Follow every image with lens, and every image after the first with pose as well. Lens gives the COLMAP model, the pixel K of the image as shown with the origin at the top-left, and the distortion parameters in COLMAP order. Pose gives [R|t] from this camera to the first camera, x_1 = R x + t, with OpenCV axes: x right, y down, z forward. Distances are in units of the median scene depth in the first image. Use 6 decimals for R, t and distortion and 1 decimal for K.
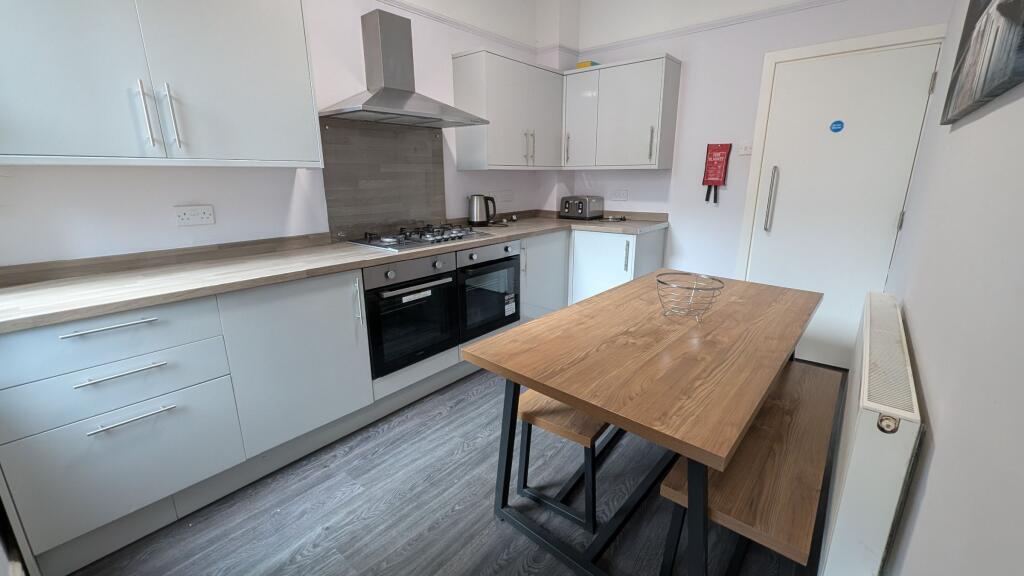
lens RADIAL K [[416.9, 0, 514.0], [0, 416.9, 285.4], [0, 0, 1]] dist [-0.015865, -0.000029]
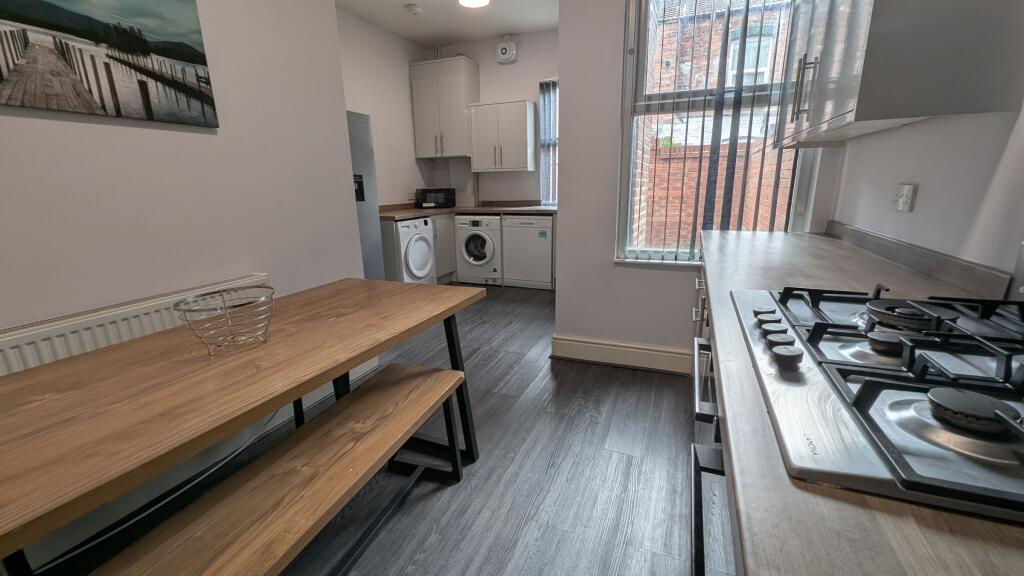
lens RADIAL K [[416.9, 0, 517.5], [0, 416.9, 288.9], [0, 0, 1]] dist [-0.015865, -0.000029]
pose [[-0.947919, 0.103691, -0.301159, 0.153889], [-0.053854, 0.879733, 0.472408, -0.415727], [0.313924, 0.464023, -0.828332, 1.827808]]
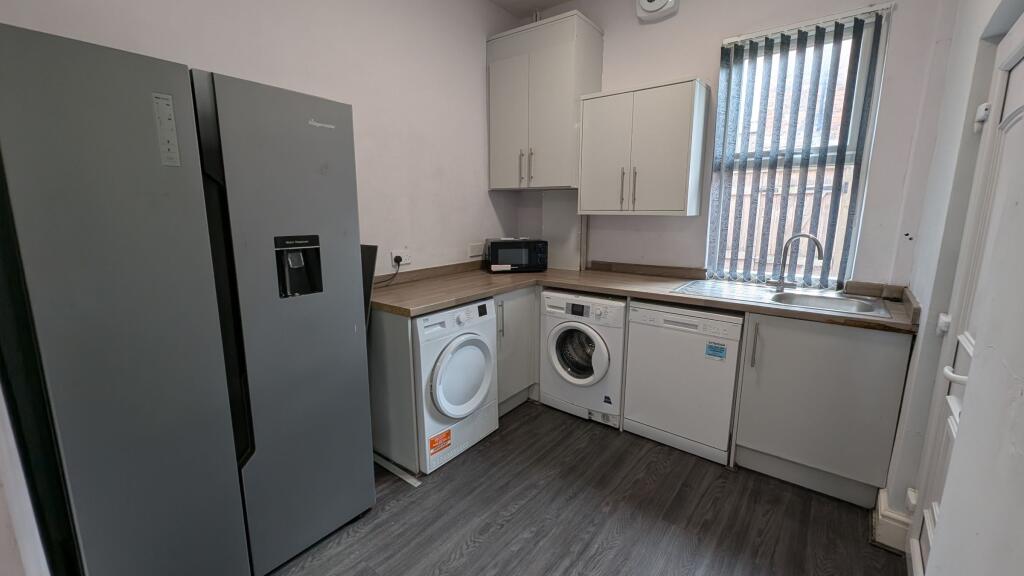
lens RADIAL K [[416.9, 0, 512.3], [0, 416.9, 286.6], [0, 0, 1]] dist [-0.015865, -0.000029]
pose [[-0.999088, 0.021006, -0.037164, 0.021124], [0.003154, 0.904505, 0.426452, -0.324532], [0.042573, 0.425946, -0.903747, 1.310667]]
